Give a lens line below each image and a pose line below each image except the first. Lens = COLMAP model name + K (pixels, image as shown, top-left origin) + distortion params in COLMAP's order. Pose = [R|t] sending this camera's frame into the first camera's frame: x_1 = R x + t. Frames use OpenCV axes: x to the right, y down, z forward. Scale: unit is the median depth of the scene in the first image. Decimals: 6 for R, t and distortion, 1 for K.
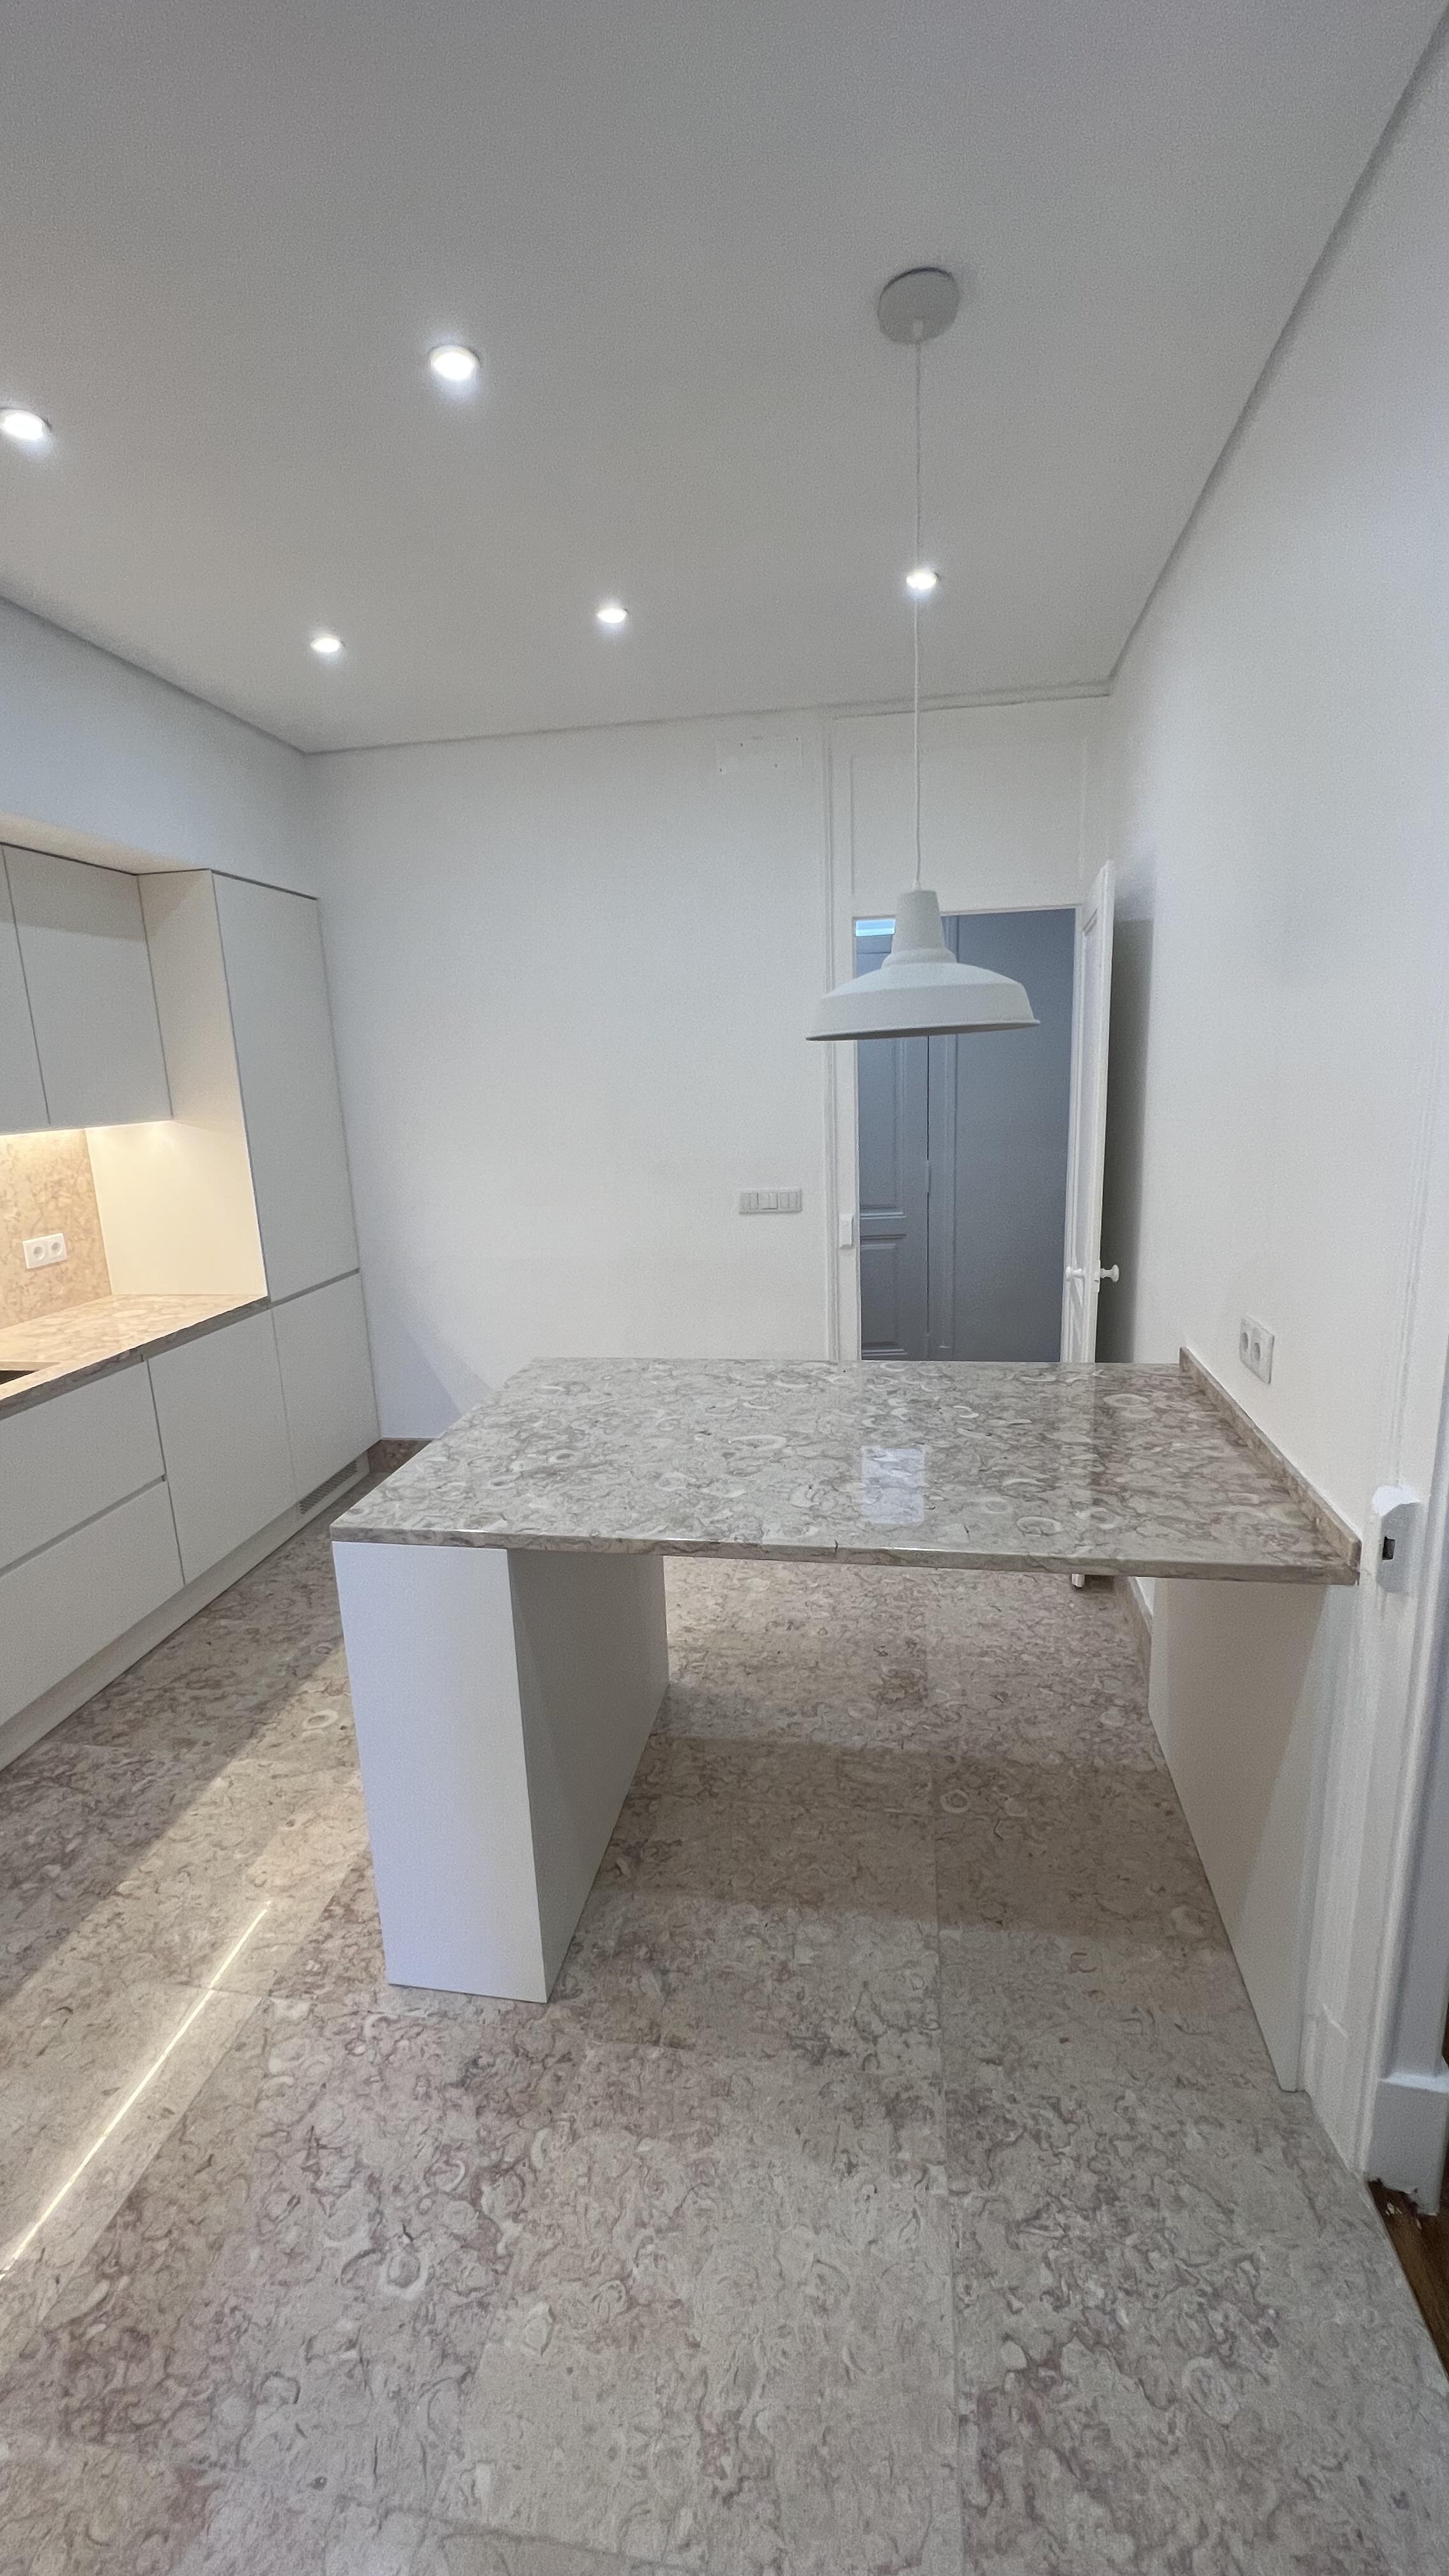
lens RADIAL K [[1034.6, 0, 729.1], [0, 1034.6, 1284.7], [0, 0, 1]] dist [-0.001739, 0.000641]
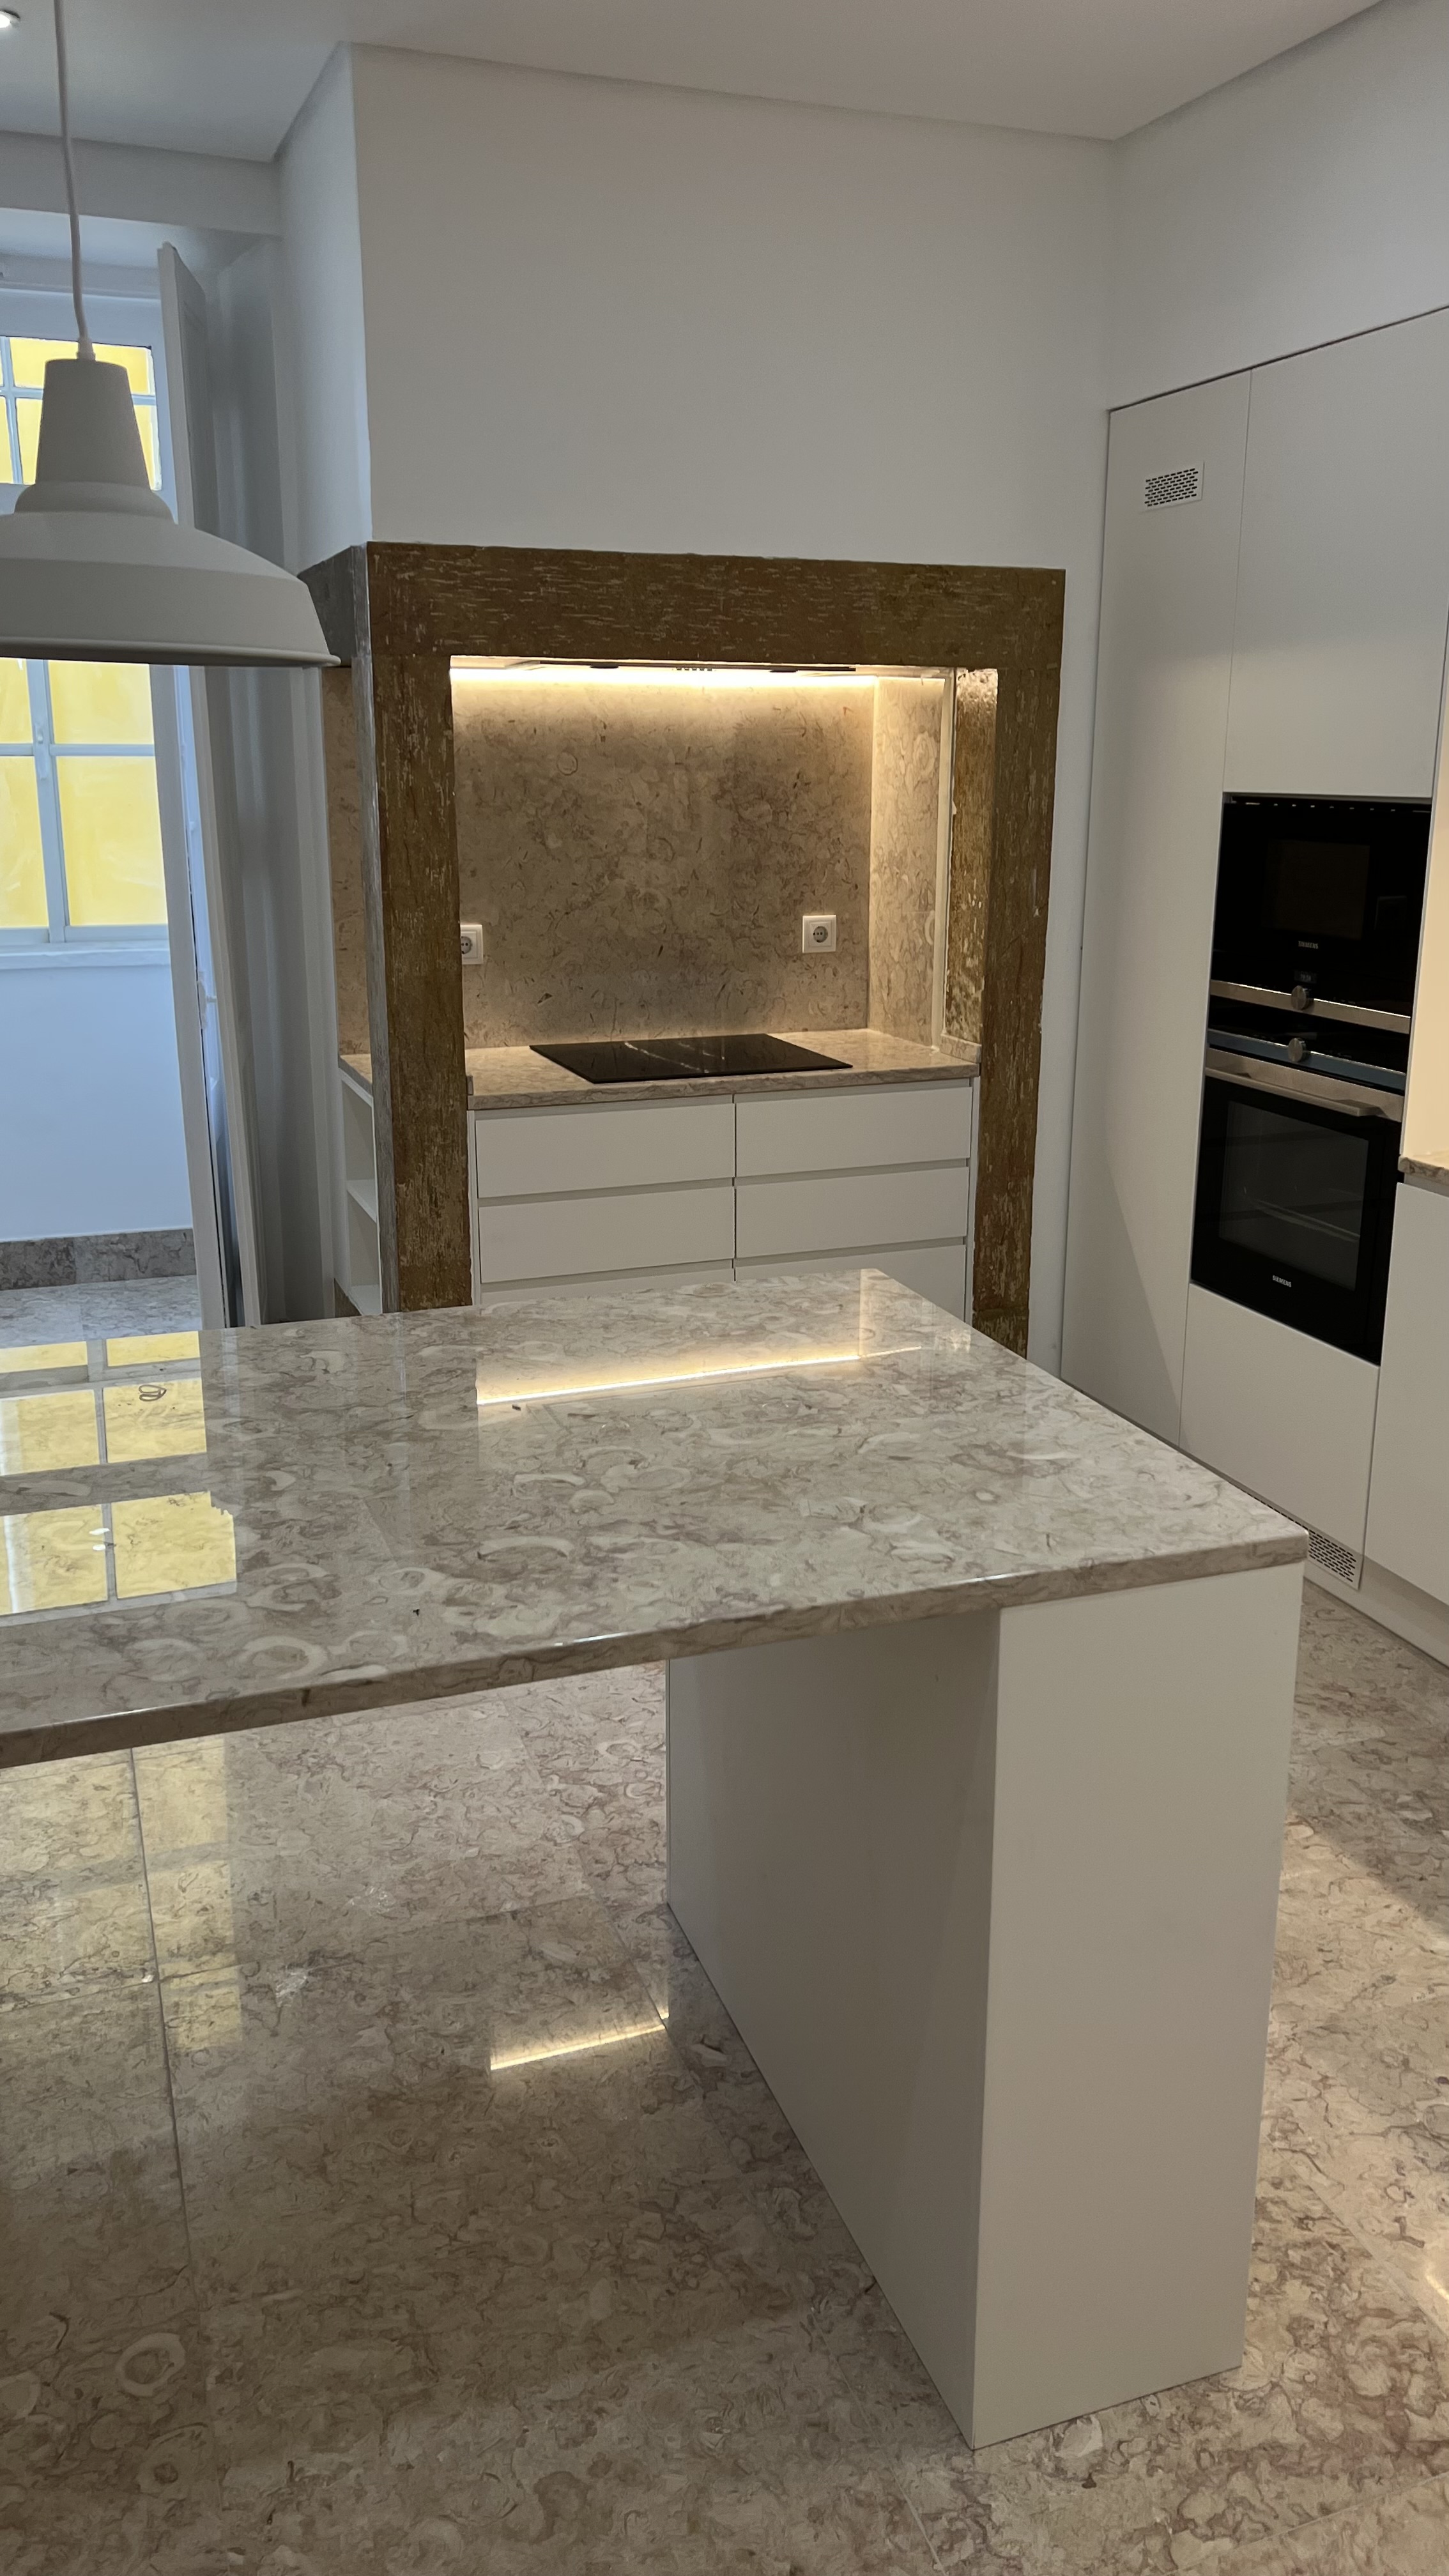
lens RADIAL K [[1946.0, 0, 740.5], [0, 1946.0, 1266.1], [0, 0, 1]] dist [0.071930, -0.089989]
pose [[-0.873317, 0.155817, -0.461561, 0.349473], [-0.075698, 0.892554, 0.444542, -0.370687], [0.481235, 0.423165, -0.767688, 1.746014]]
